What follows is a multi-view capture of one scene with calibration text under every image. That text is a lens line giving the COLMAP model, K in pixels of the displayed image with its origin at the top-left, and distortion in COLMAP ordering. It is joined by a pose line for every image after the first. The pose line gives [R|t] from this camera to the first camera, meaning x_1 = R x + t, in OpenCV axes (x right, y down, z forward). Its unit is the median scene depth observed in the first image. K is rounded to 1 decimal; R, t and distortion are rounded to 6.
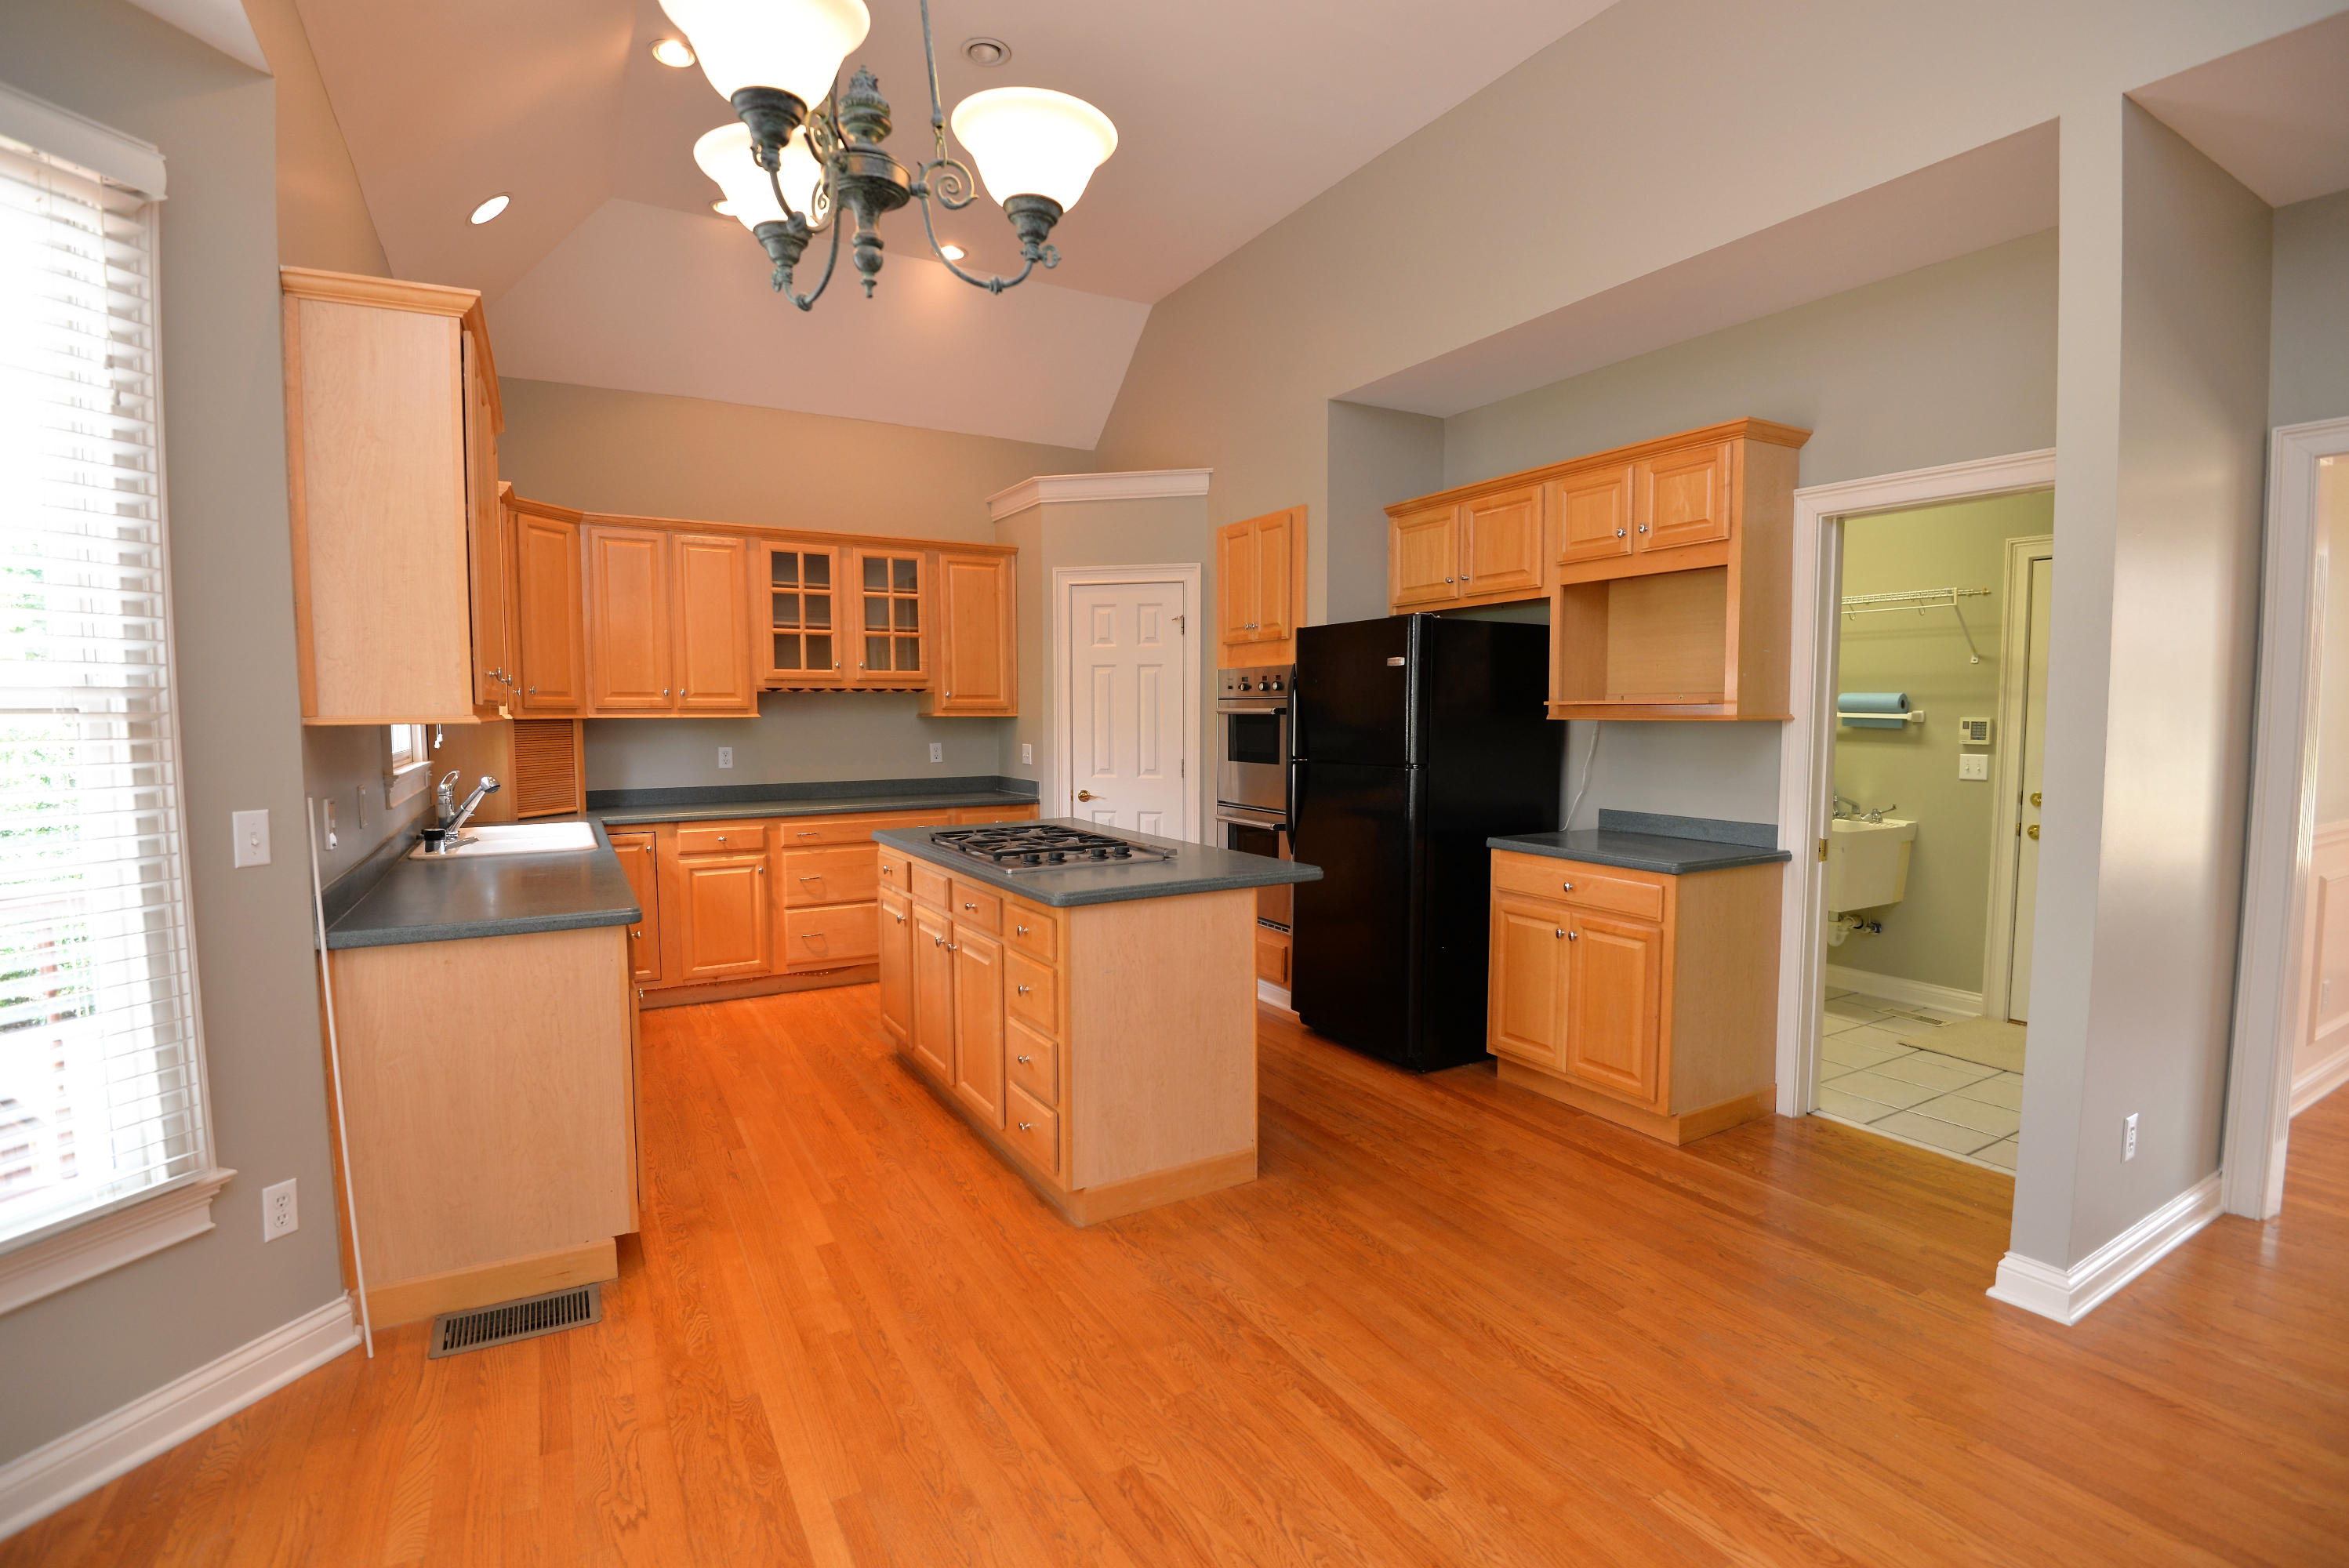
lens RADIAL K [[1082.6, 0, 1172.4], [0, 1082.6, 788.5], [0, 0, 1]] dist [0.000360, -0.029728]
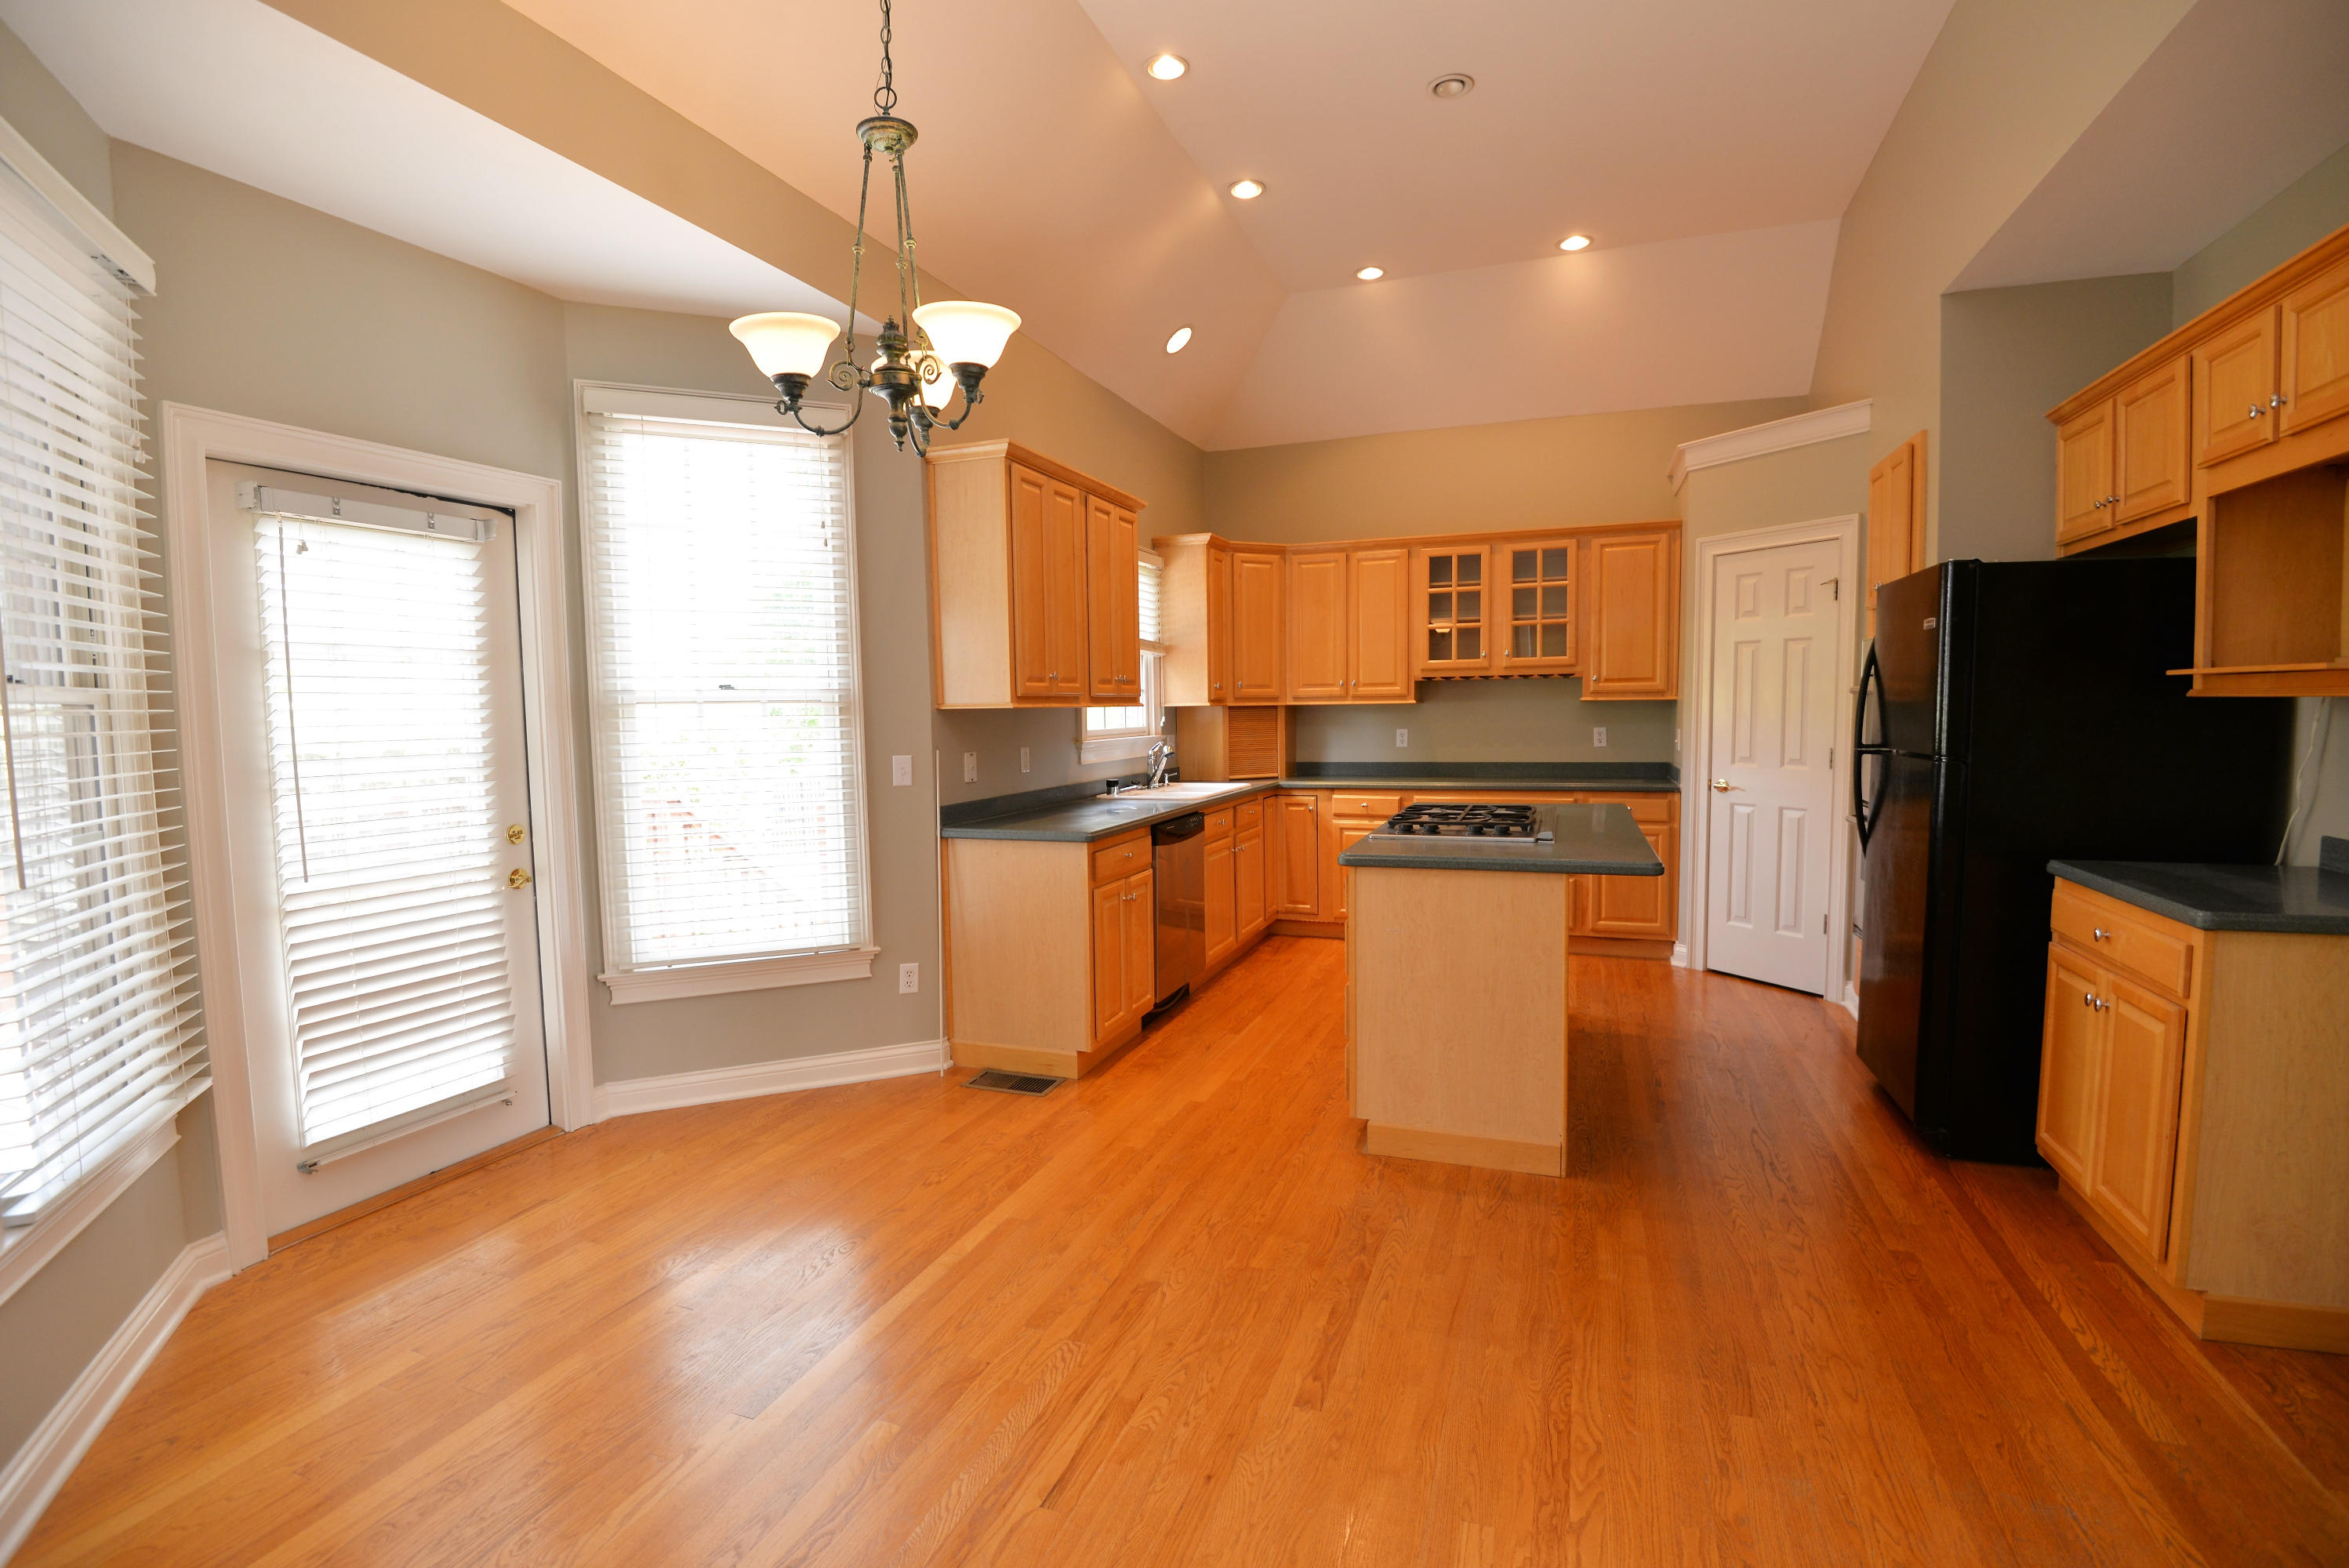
lens RADIAL K [[1082.6, 0, 1172.4], [0, 1082.6, 788.5], [0, 0, 1]] dist [0.000360, -0.029728]
pose [[0.641079, 0.050278, -0.765826, 0.455493], [-0.041723, 0.998659, 0.030638, 0.000405], [0.766340, 0.012312, 0.642318, 0.086533]]
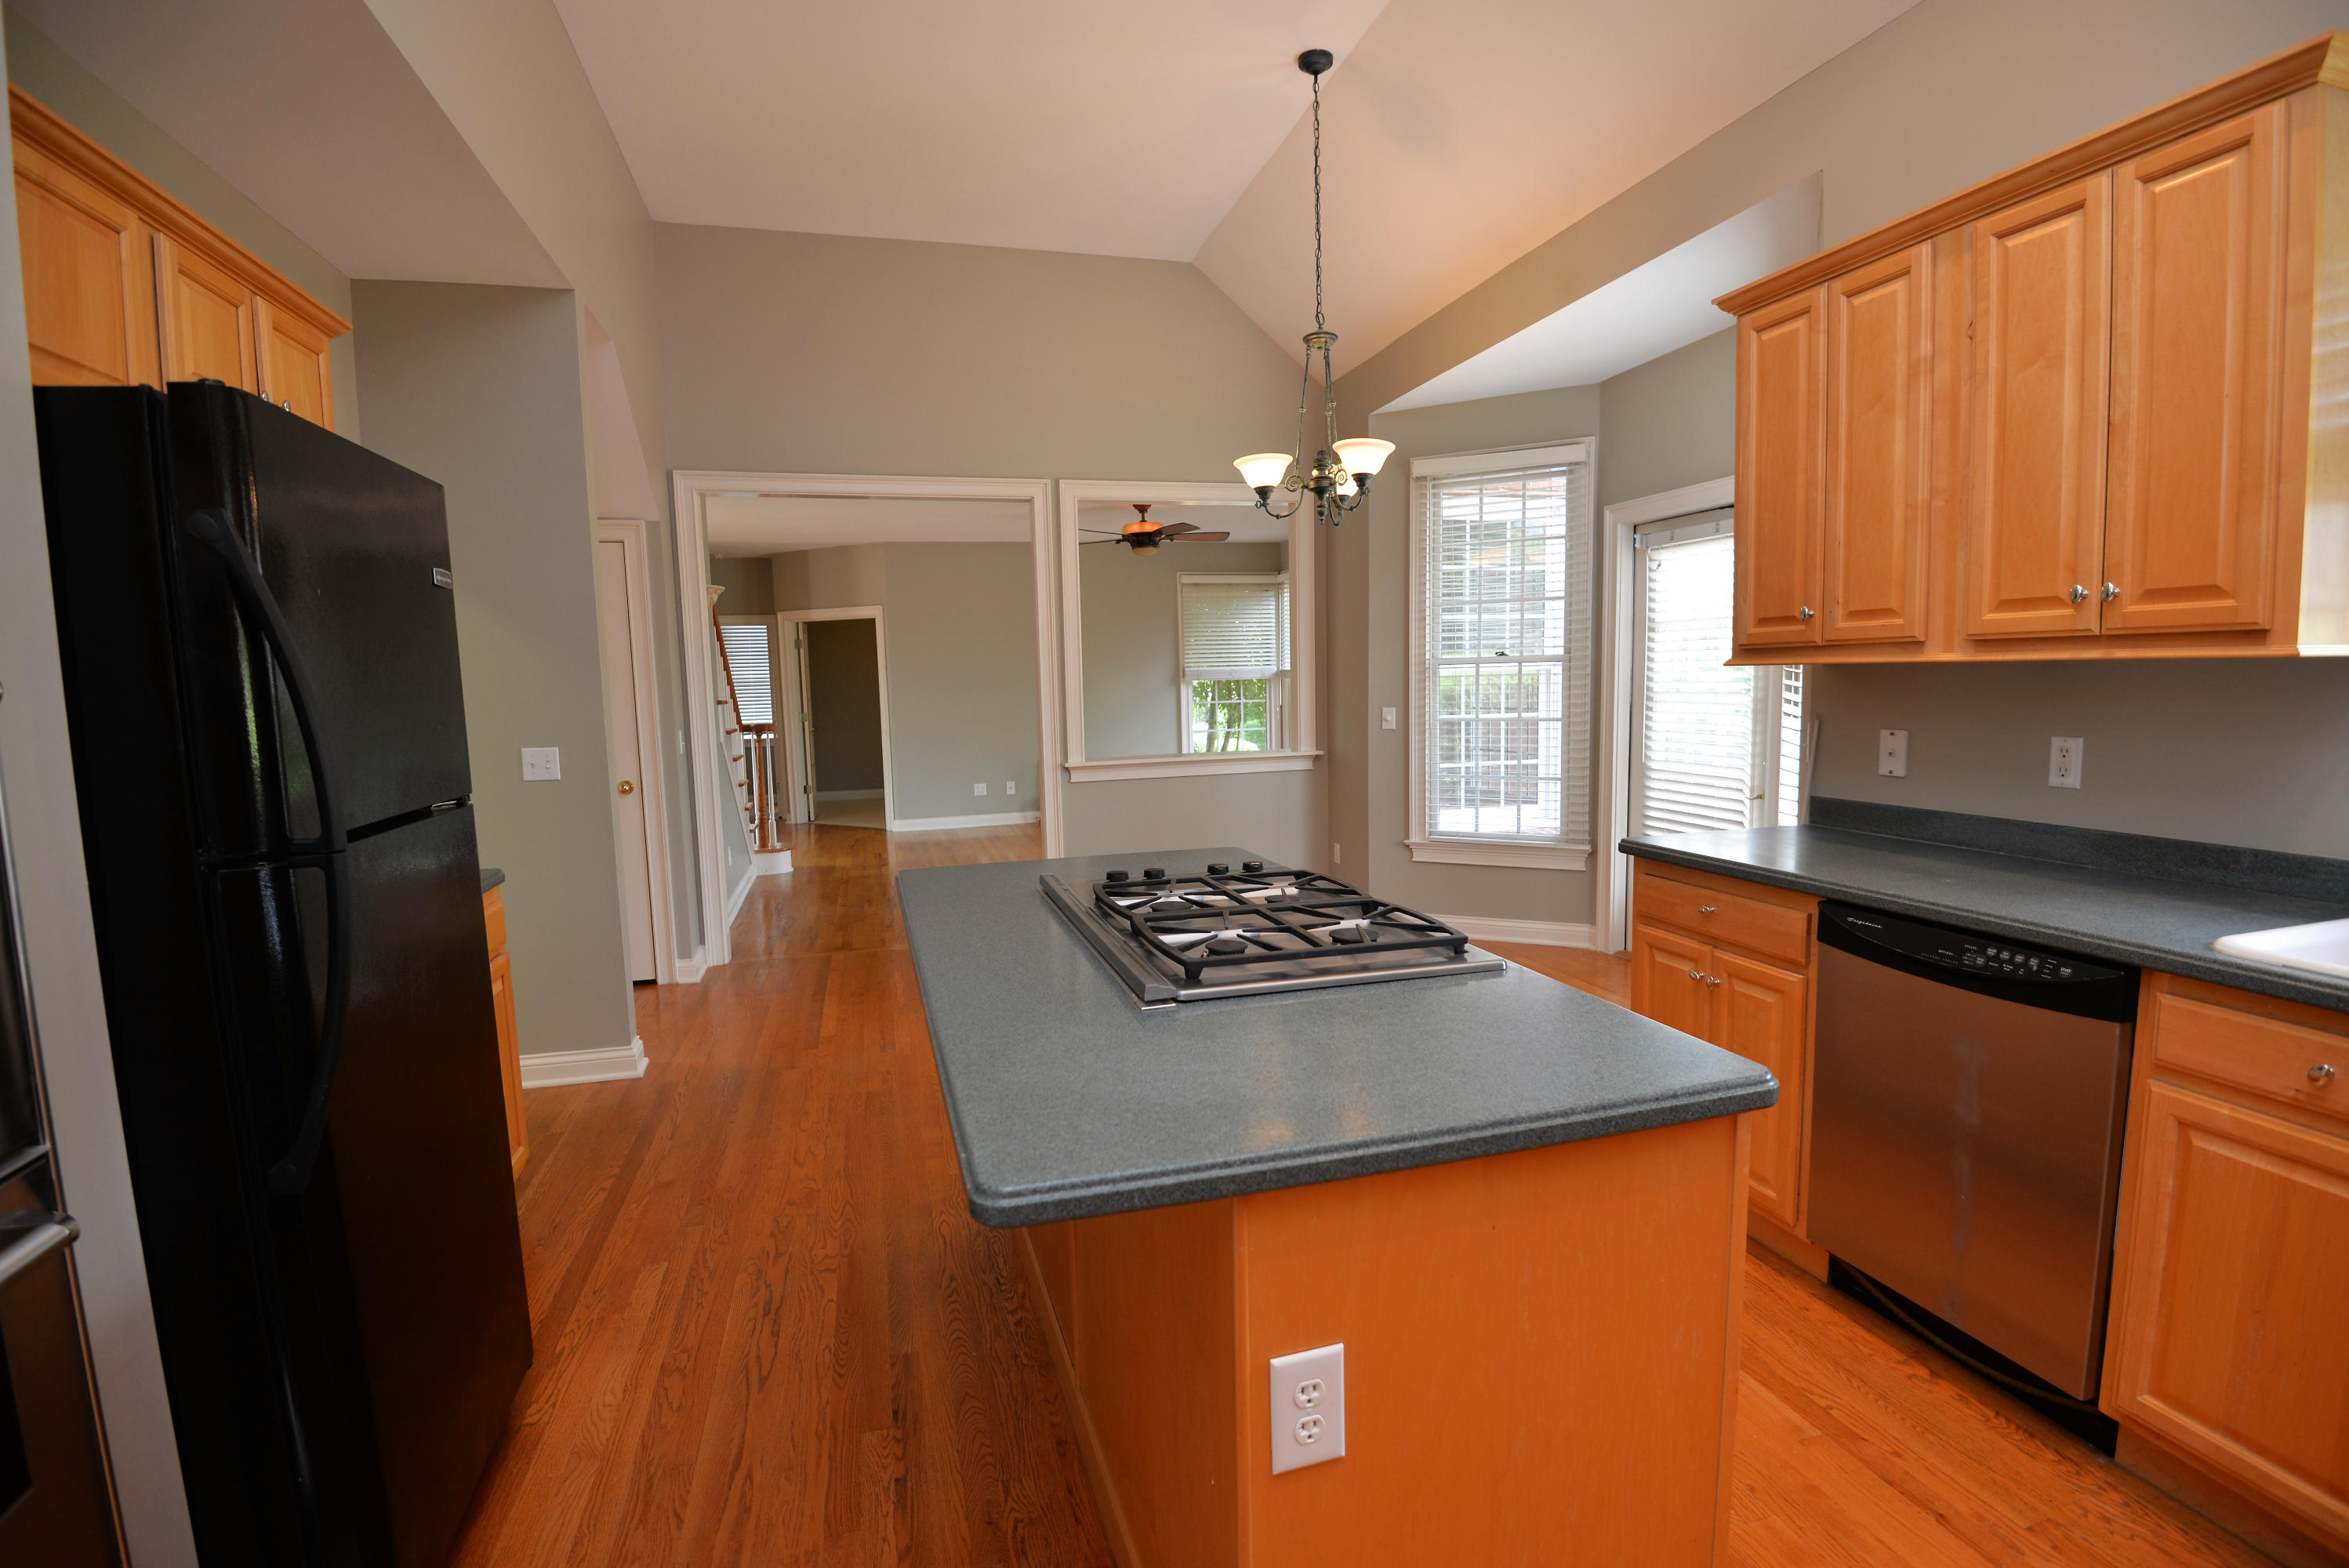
lens RADIAL K [[1098.4, 0, 1206.7], [0, 1098.4, 788.6], [0, 0, 1]] dist [0.000934, -0.021101]
pose [[-0.975462, 0.004868, 0.220112, -0.213979], [0.043455, 0.984346, 0.170806, -0.095294], [-0.215835, 0.176180, -0.960404, 1.388517]]
